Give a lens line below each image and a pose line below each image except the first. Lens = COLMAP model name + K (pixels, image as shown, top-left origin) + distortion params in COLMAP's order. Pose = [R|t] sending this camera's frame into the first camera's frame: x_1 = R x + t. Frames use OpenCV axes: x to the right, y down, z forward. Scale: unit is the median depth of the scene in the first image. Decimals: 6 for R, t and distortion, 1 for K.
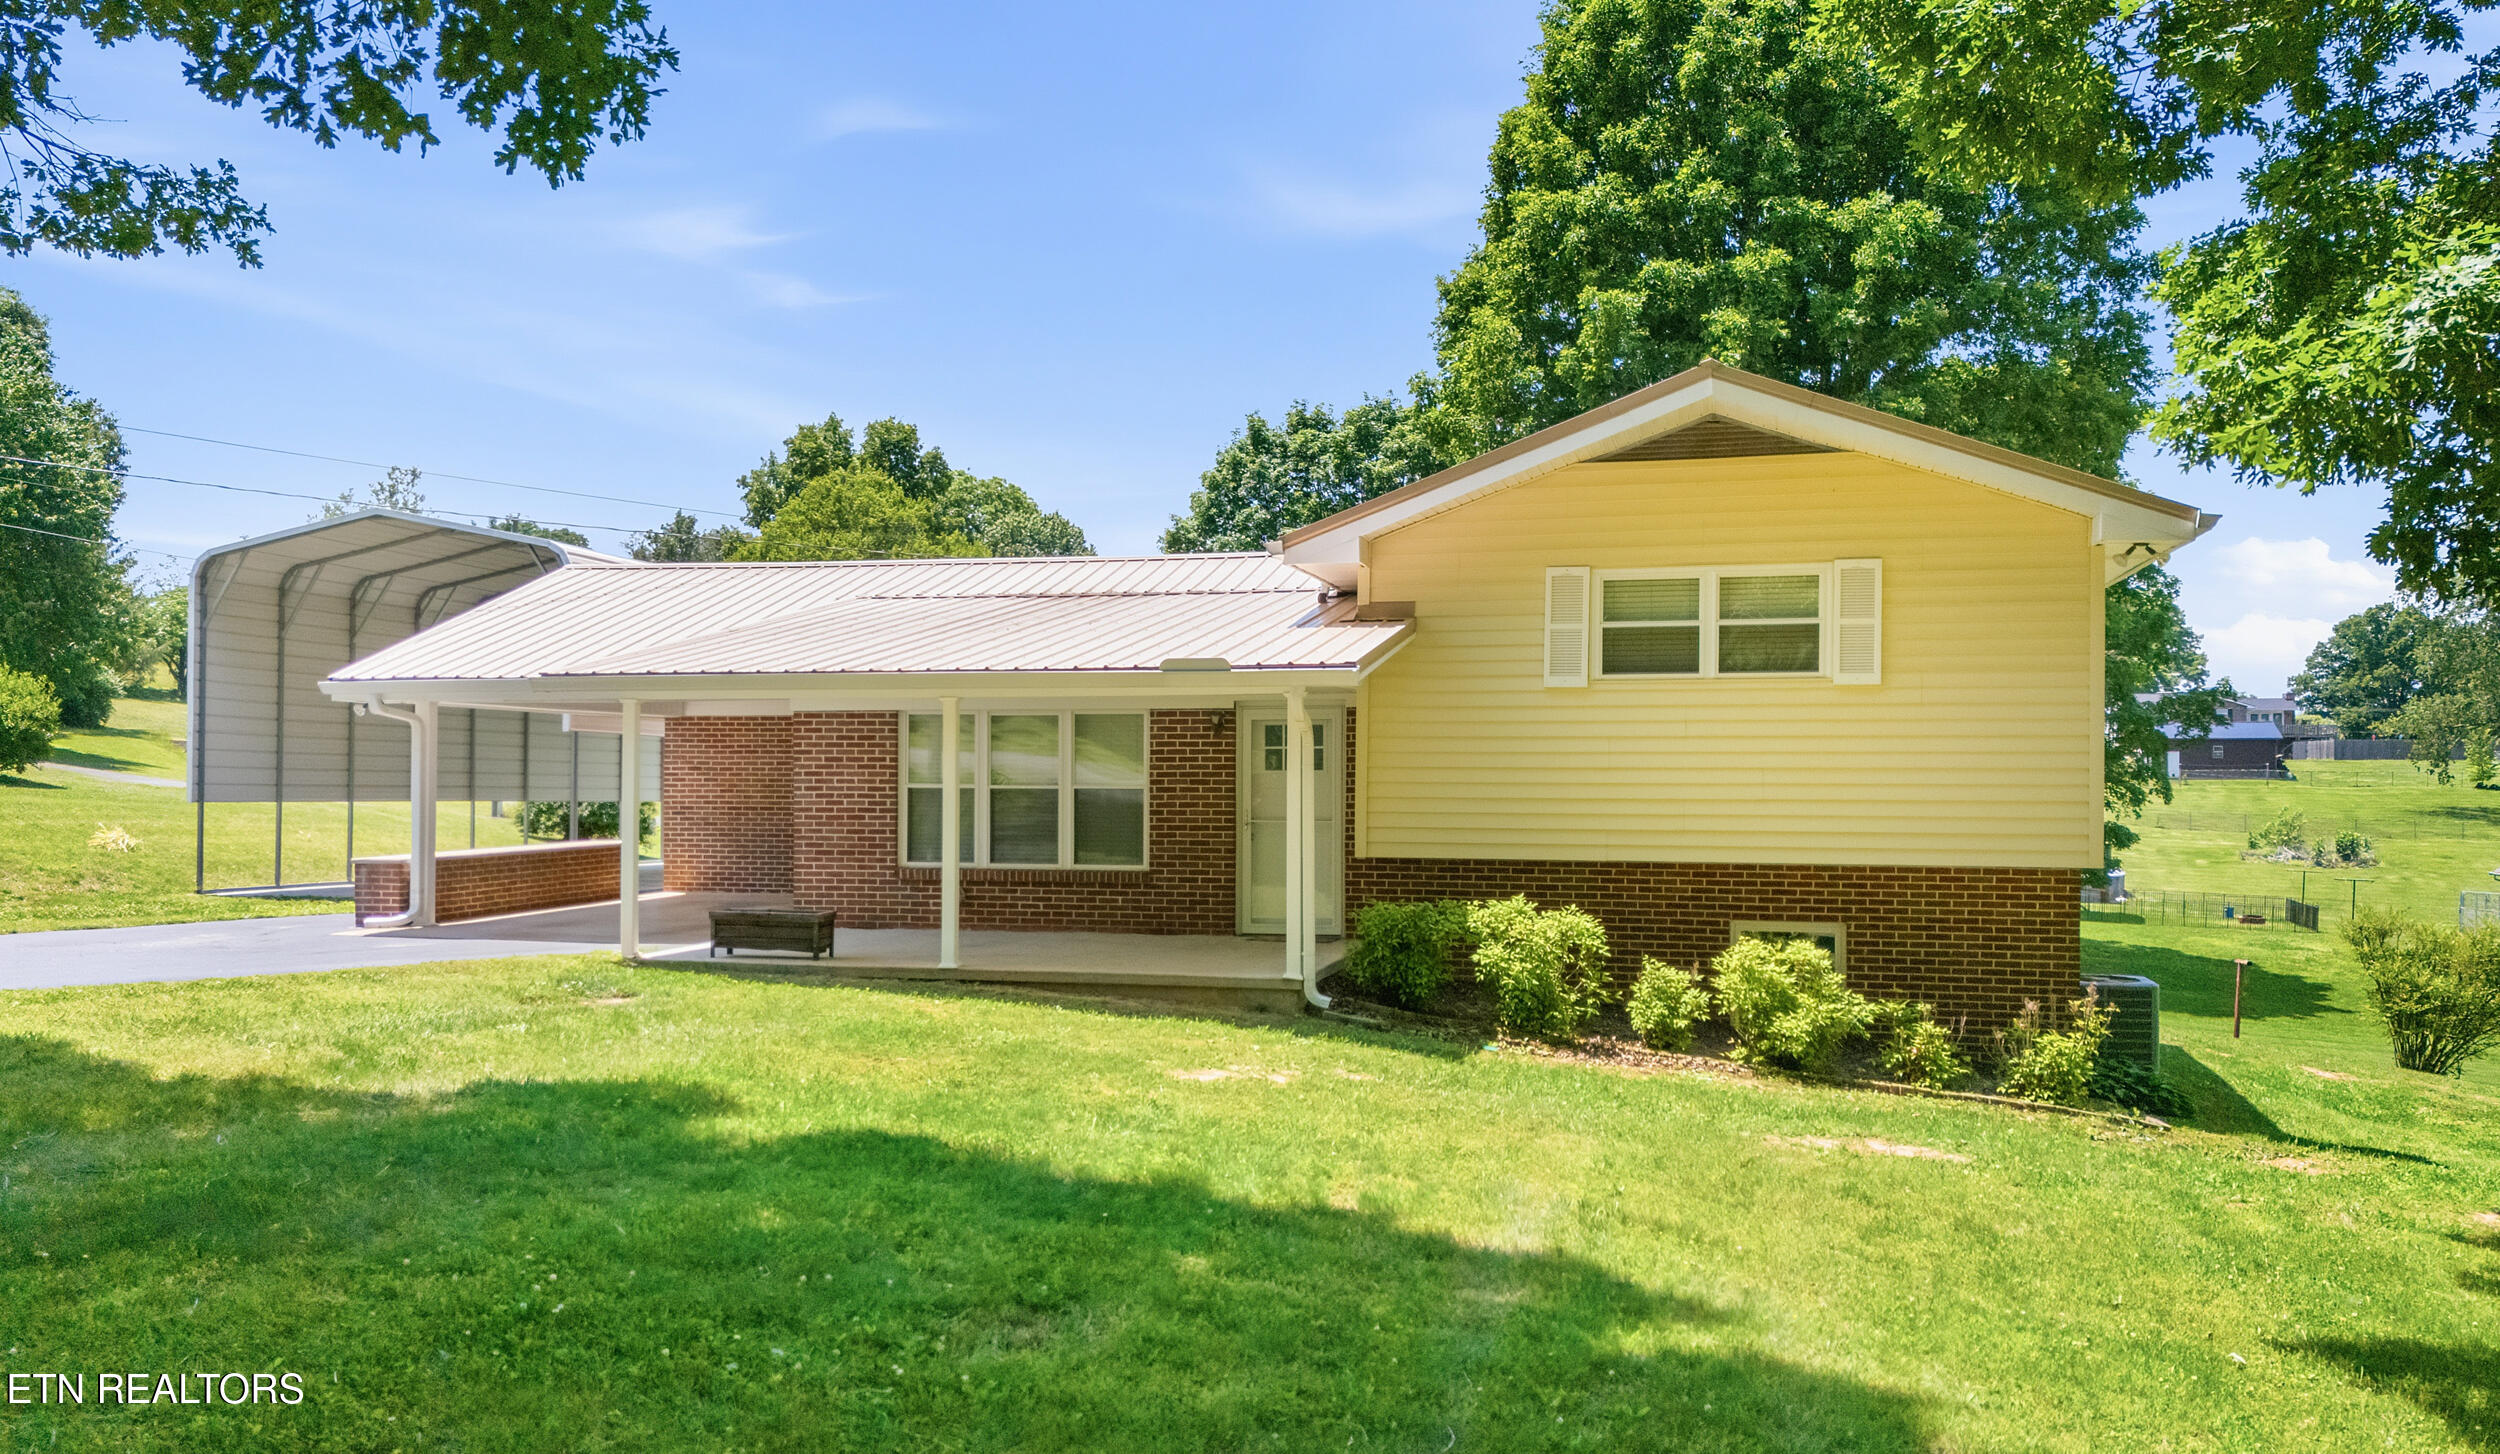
lens RADIAL K [[2022.3, 0, 1219.7], [0, 2022.3, 734.8], [0, 0, 1]] dist [0.059268, -0.006611]
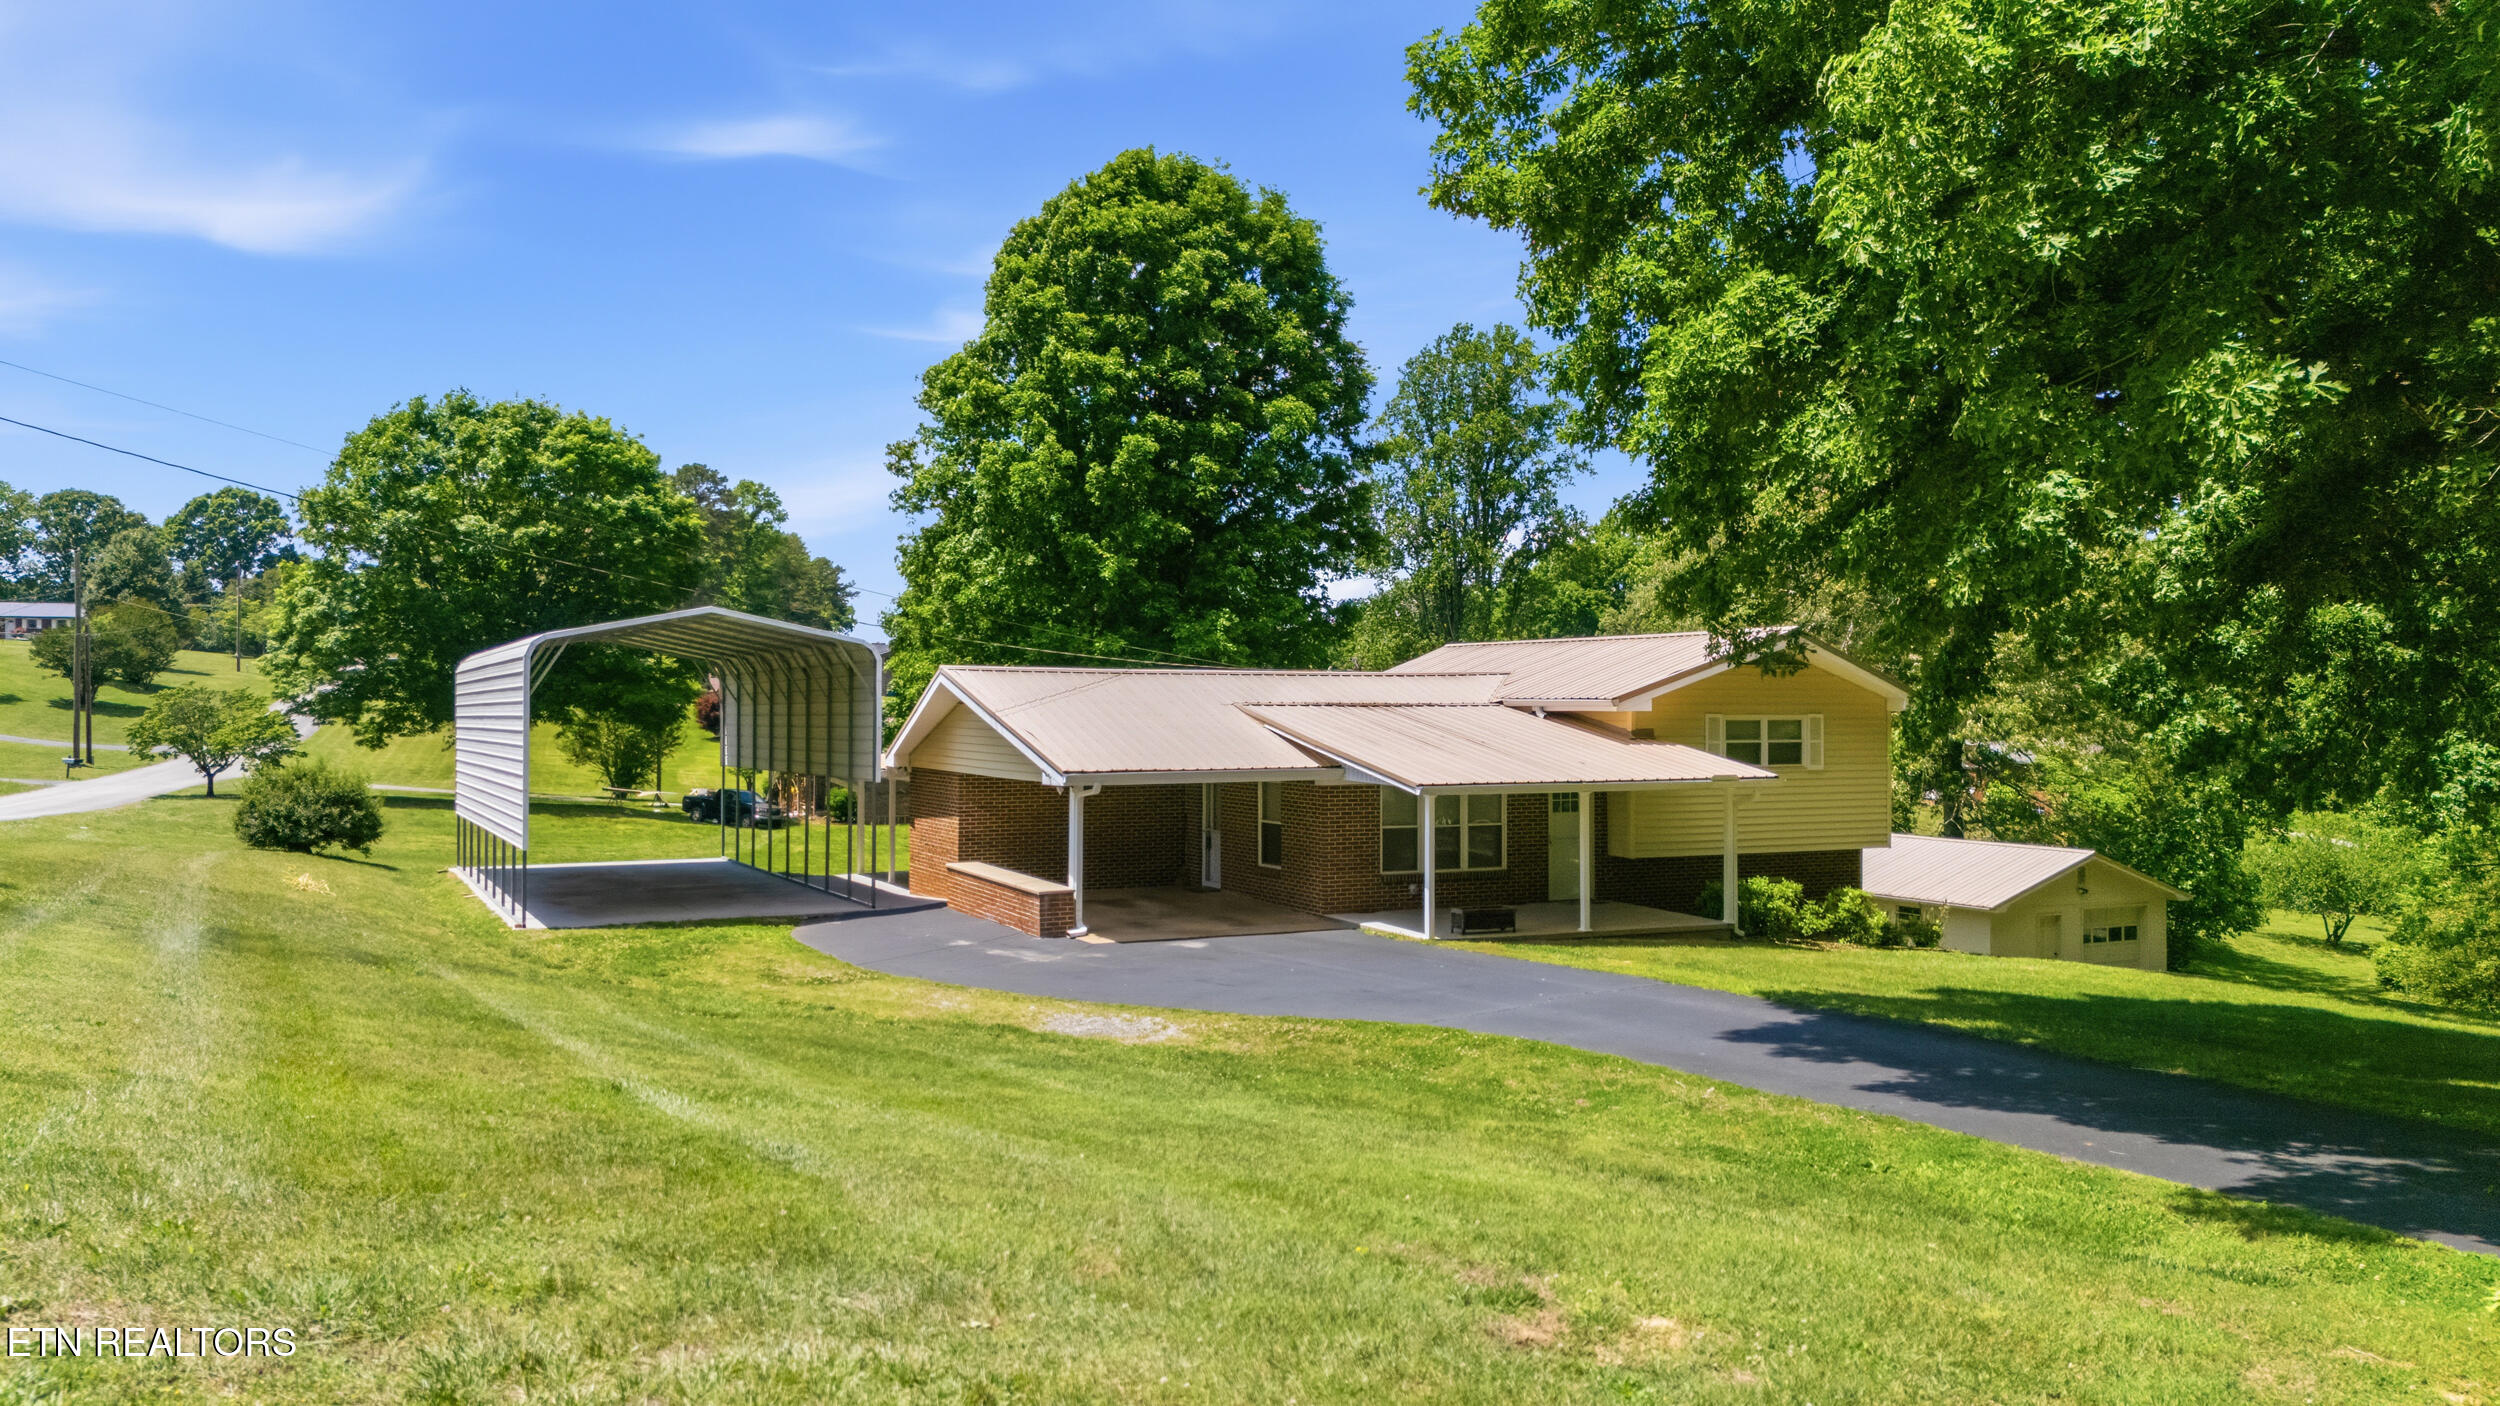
lens RADIAL K [[1834.0, 0, 1251.9], [0, 1834.0, 685.2], [0, 0, 1]] dist [0.098298, -0.115939]
pose [[0.746973, 0.003918, 0.664842, -1.198343], [-0.014877, 0.999831, 0.010822, -0.104809], [-0.664687, -0.017974, 0.746905, -0.082042]]
